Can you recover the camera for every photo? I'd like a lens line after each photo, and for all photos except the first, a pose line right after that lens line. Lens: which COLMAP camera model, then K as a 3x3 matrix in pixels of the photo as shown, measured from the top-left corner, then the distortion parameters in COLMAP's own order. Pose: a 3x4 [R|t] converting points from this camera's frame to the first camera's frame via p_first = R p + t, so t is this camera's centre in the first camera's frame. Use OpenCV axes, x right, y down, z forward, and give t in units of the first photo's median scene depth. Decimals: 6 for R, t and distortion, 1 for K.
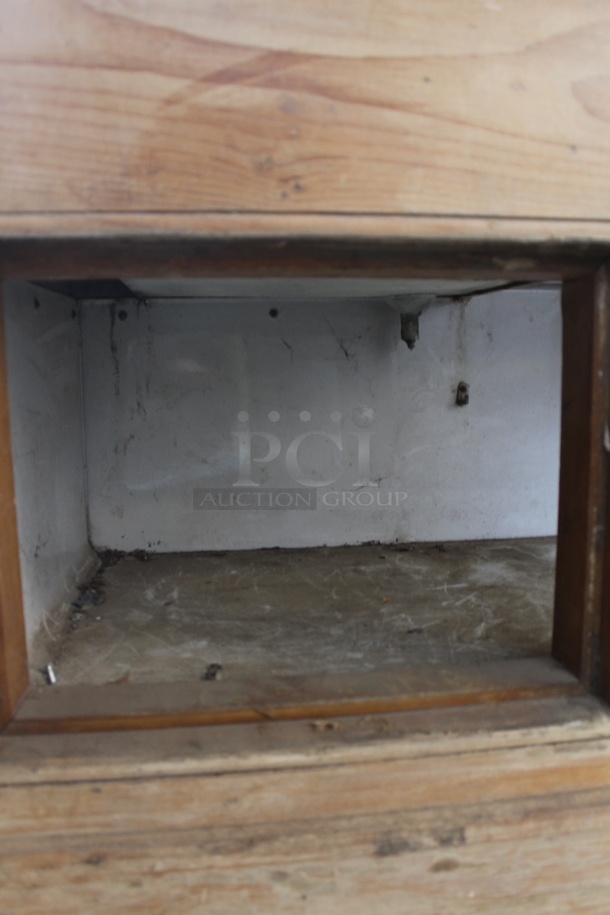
lens RADIAL K [[763.4, 0, 305.6], [0, 763.4, 455.1], [0, 0, 1]] dist [-0.152346, 0.115983]
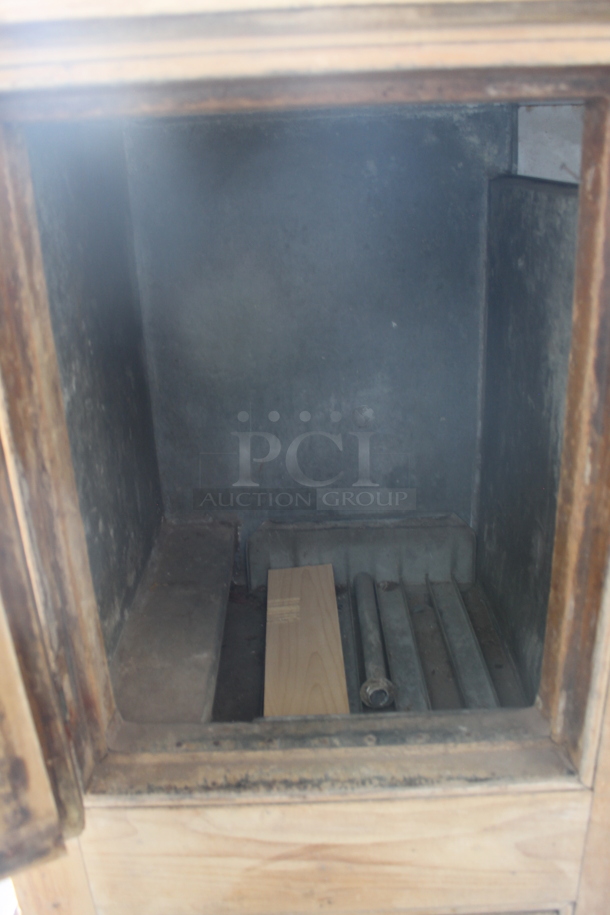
lens RADIAL K [[763.4, 0, 305.0], [0, 763.4, 457.1], [0, 0, 1]] dist [-0.152346, 0.115983]
pose [[0.991244, 0.020751, -0.130399, 0.125730], [0.013735, 0.966010, 0.258138, -1.725272], [0.131324, -0.257669, 0.957267, -0.282150]]
